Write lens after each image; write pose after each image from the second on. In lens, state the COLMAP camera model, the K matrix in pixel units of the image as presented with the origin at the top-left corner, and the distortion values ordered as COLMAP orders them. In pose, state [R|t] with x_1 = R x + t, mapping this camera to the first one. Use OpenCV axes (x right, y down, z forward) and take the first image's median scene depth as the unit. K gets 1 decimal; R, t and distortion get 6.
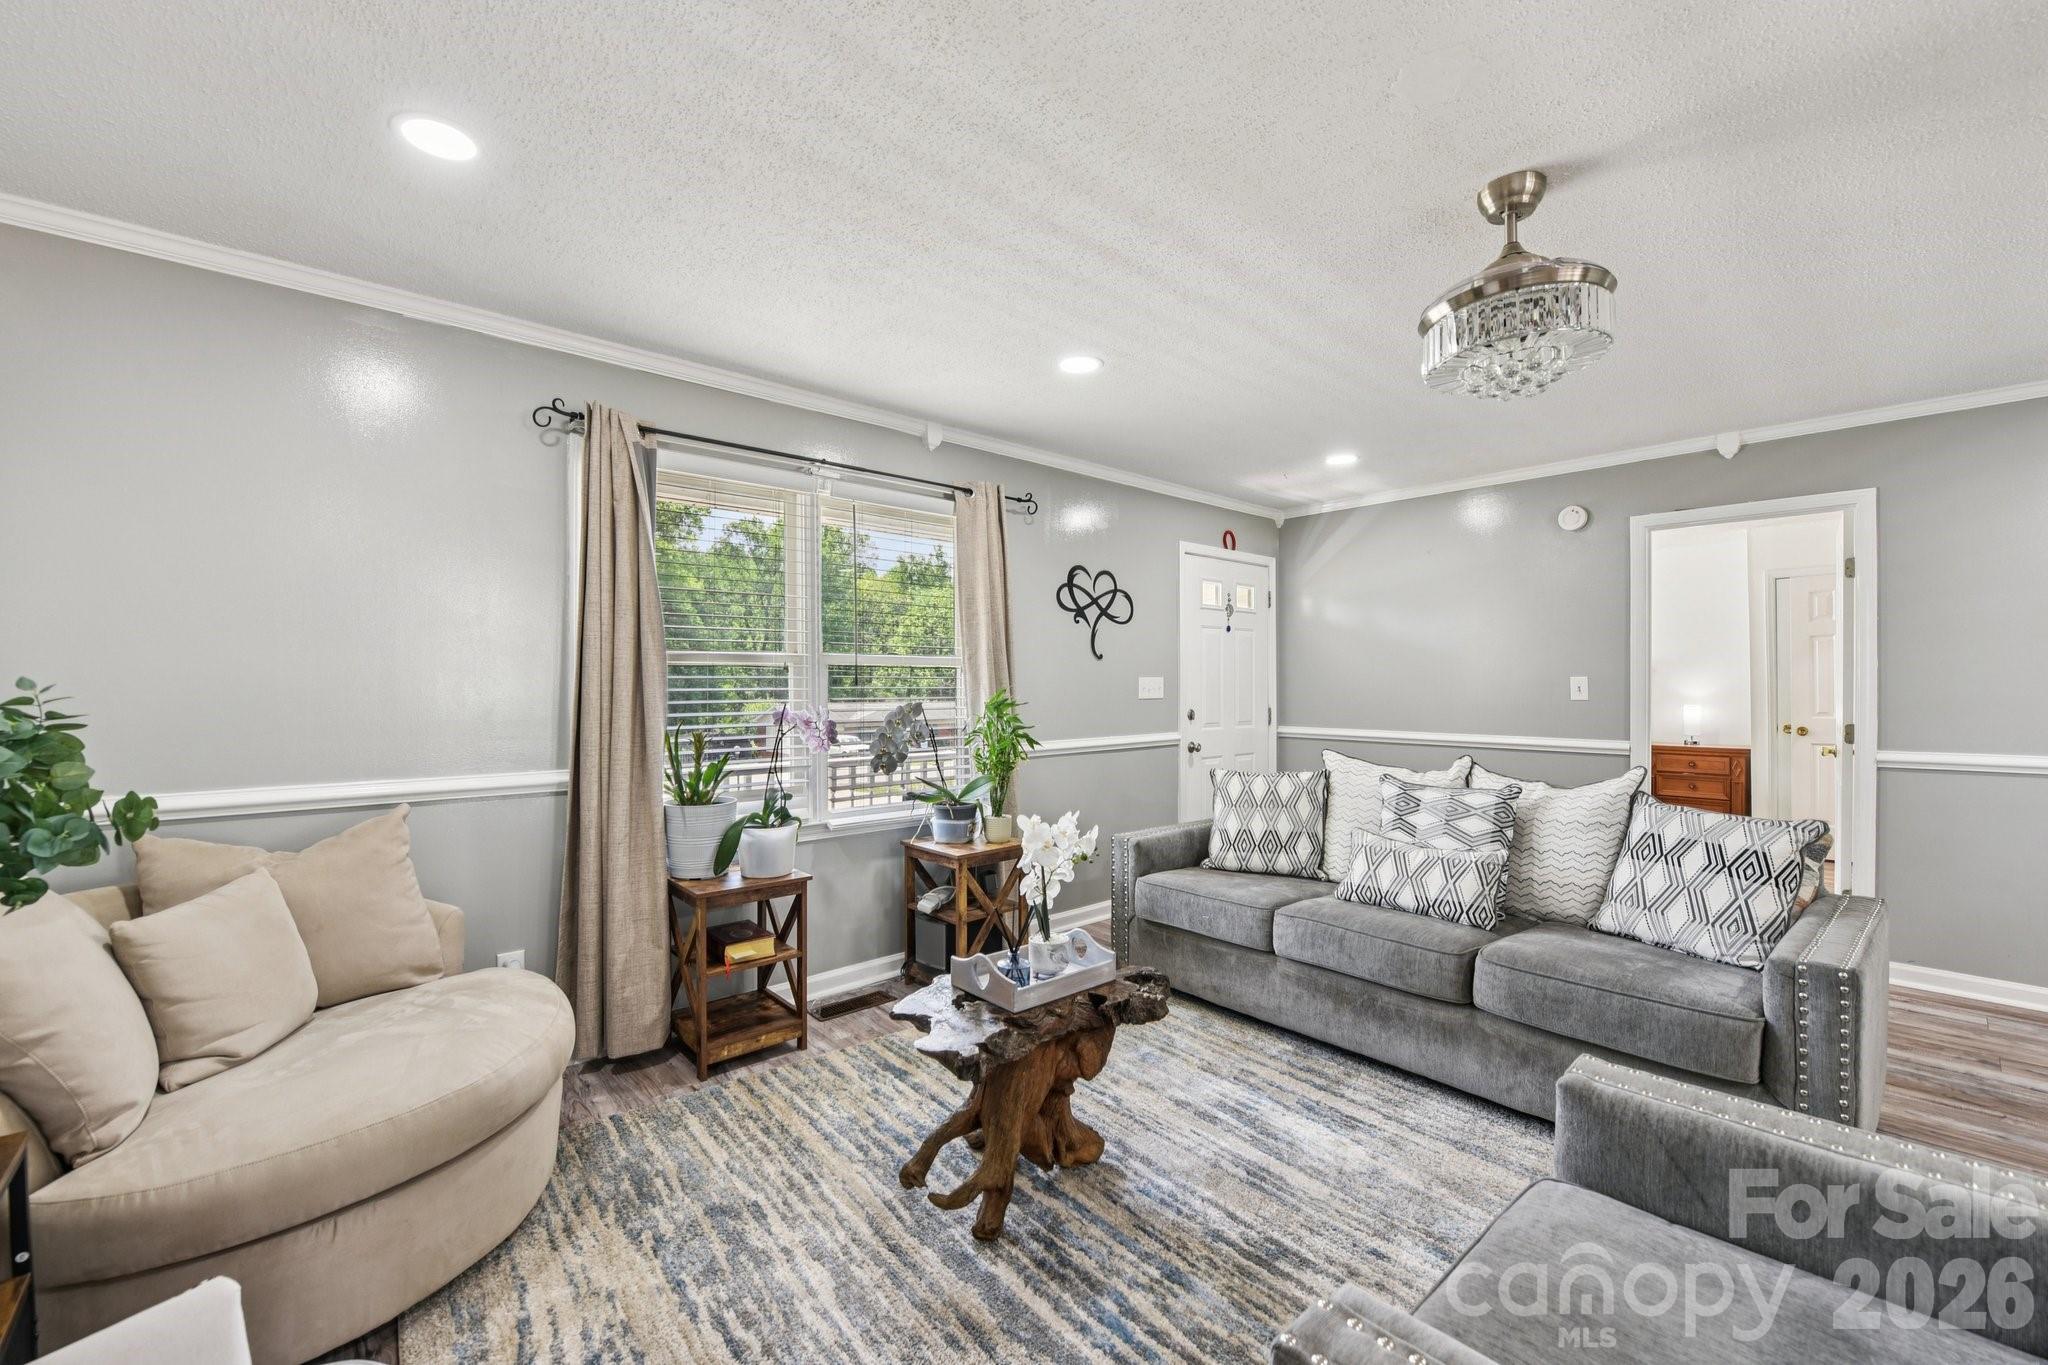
lens RADIAL K [[843.7, 0, 1024.0], [0, 843.7, 682.5], [0, 0, 1]] dist [-0.001822, -0.000050]
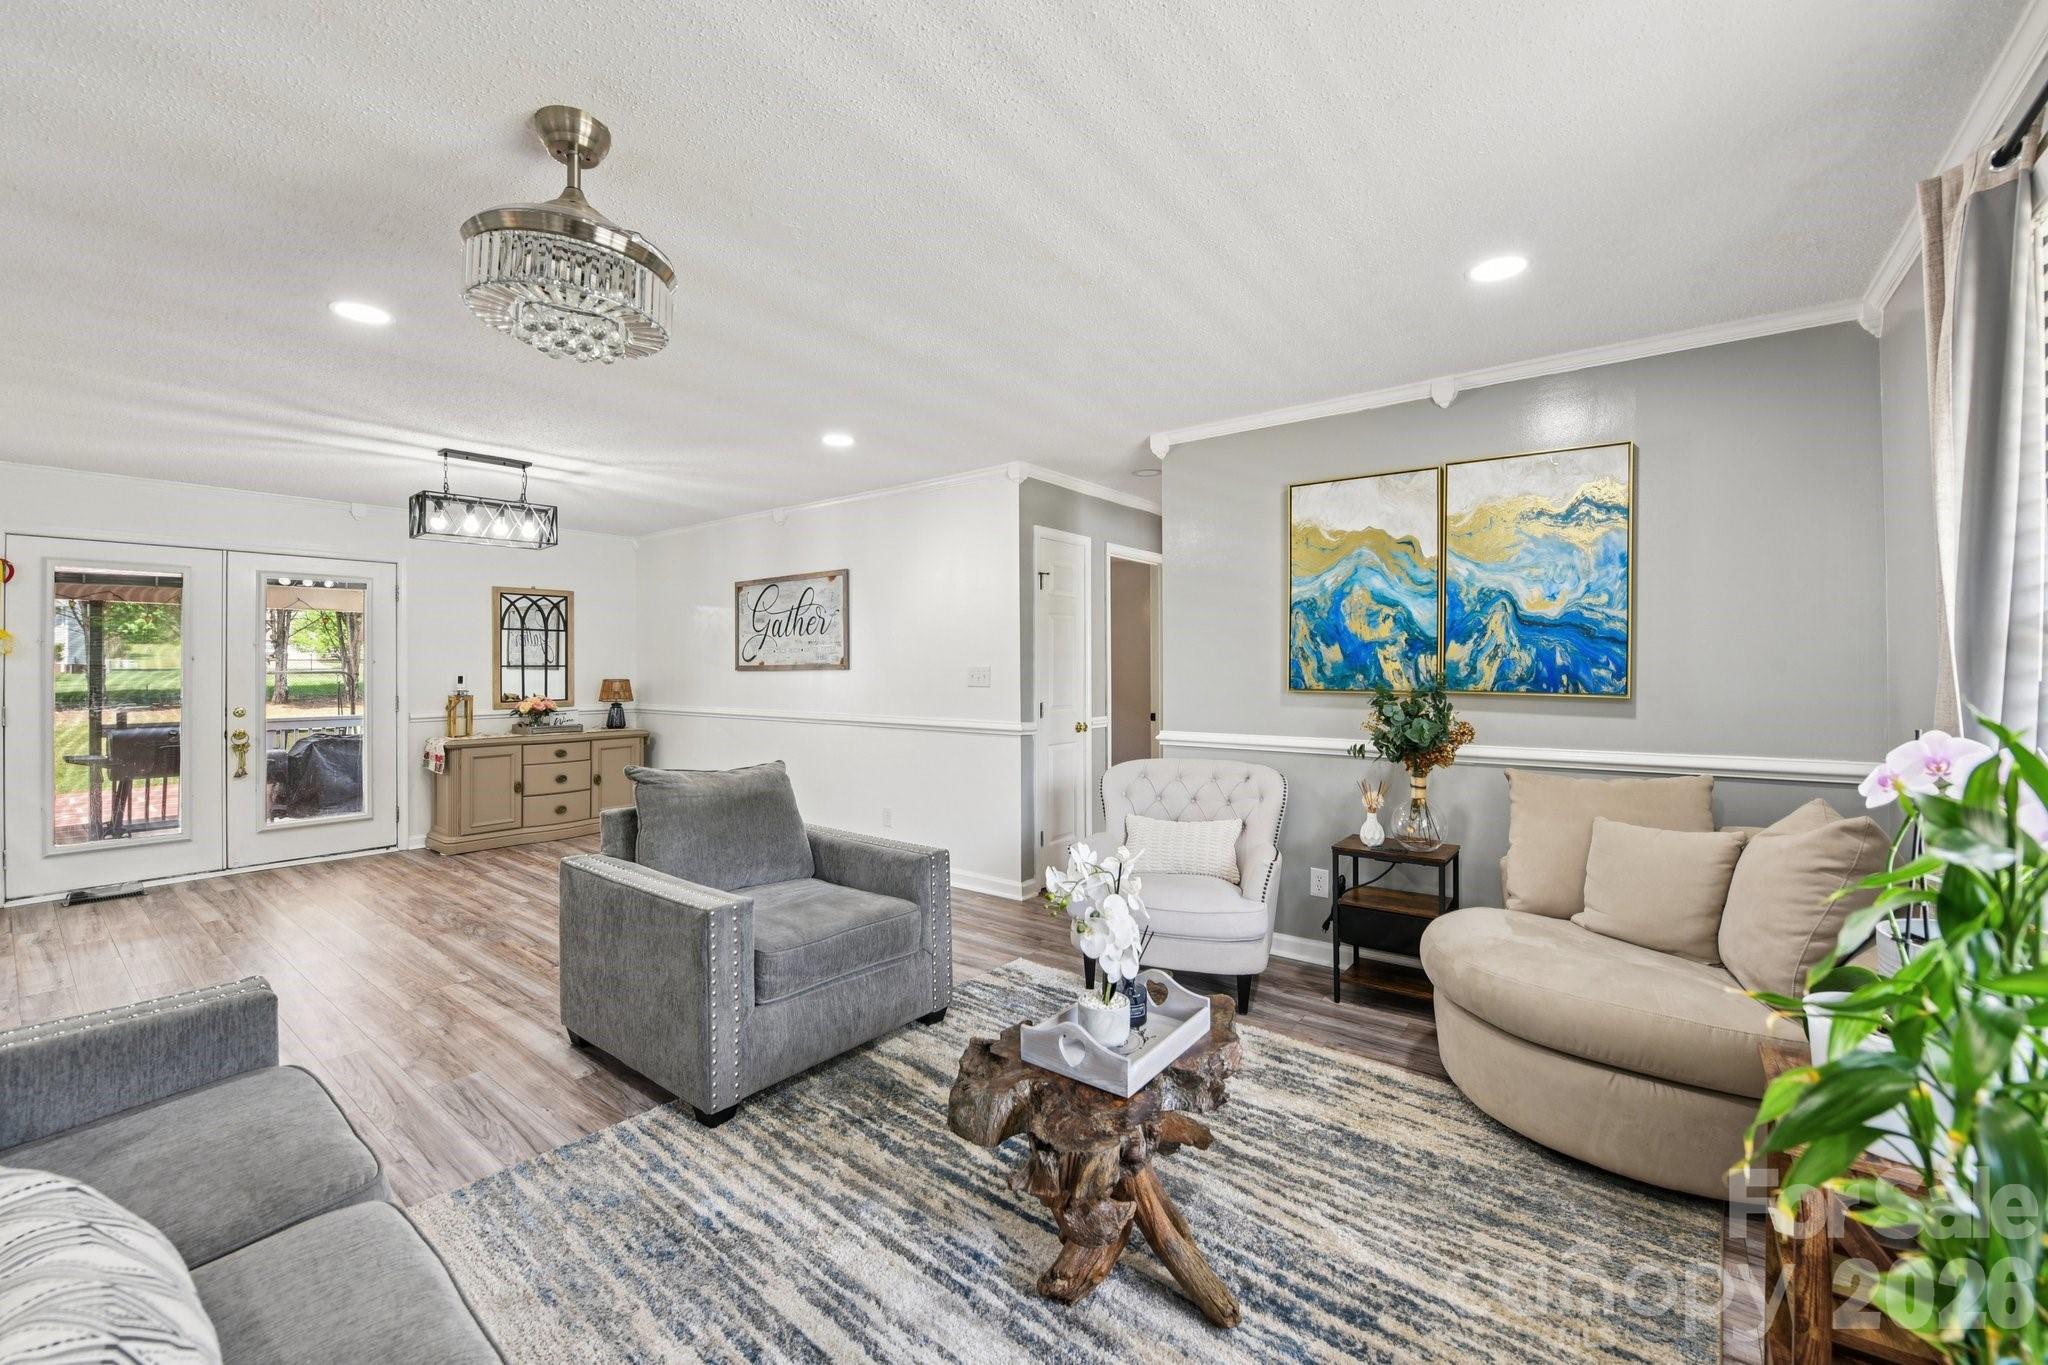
lens RADIAL K [[823.5, 0, 1022.2], [0, 823.5, 684.6], [0, 0, 1]] dist [-0.023394, 0.000015]
pose [[-0.982487, 0.000308, -0.186330, 0.199652], [-0.002569, 0.999881, 0.015196, 0.001925], [0.186313, 0.015409, -0.982370, 1.408174]]
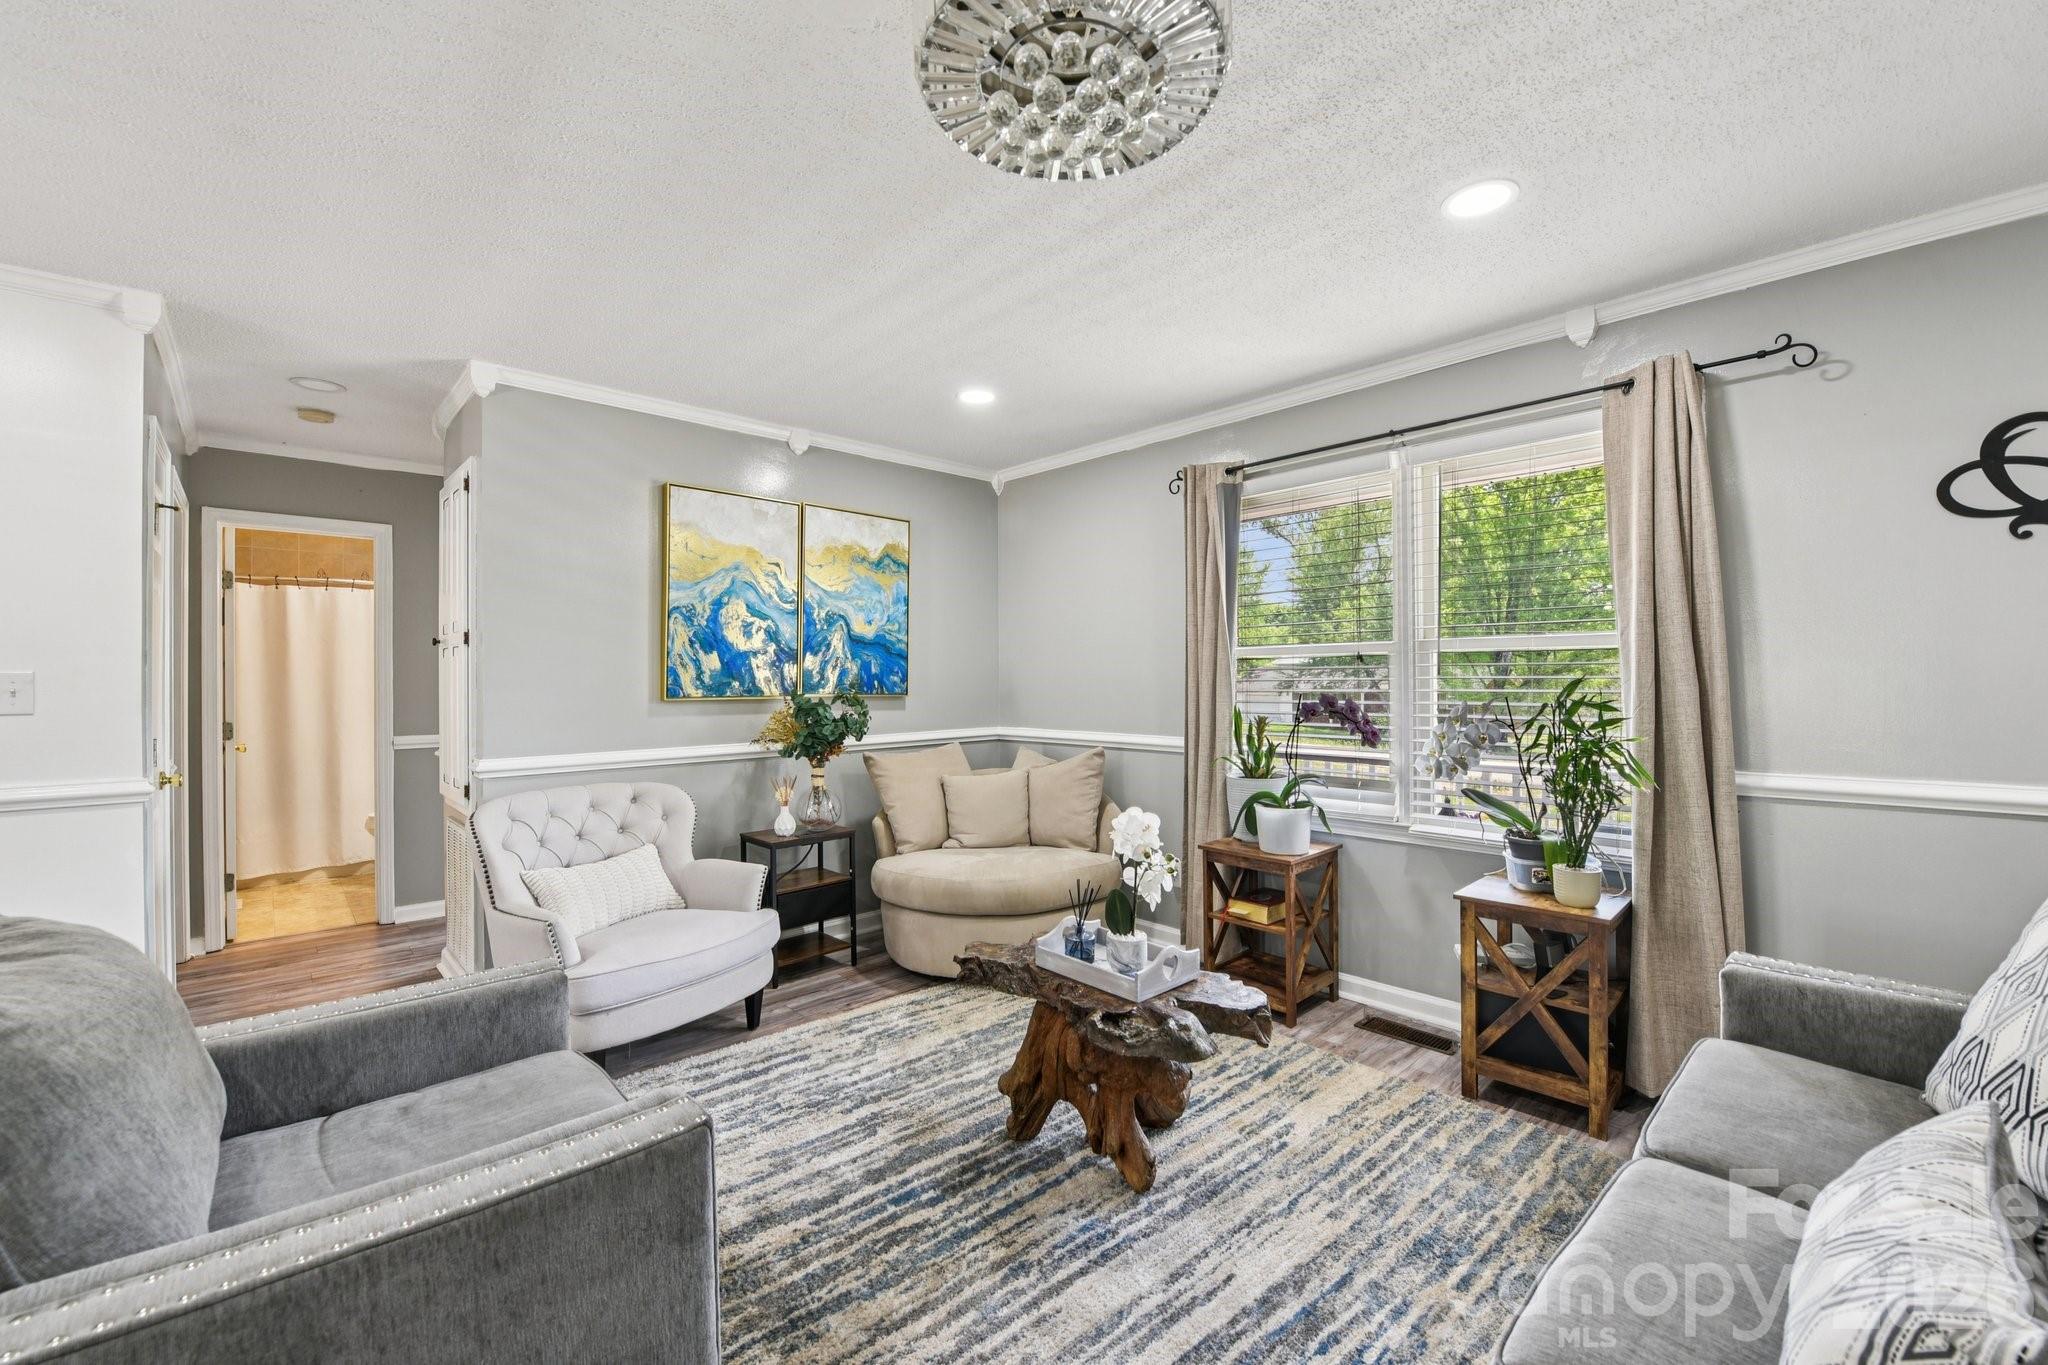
lens RADIAL K [[823.5, 0, 1022.2], [0, 823.5, 684.6], [0, 0, 1]] dist [-0.023394, 0.000015]
pose [[0.020840, 0.004376, -0.999773, 0.795725], [0.008083, 0.999957, 0.004546, 0.006736], [0.999750, -0.008176, 0.020804, 0.707087]]
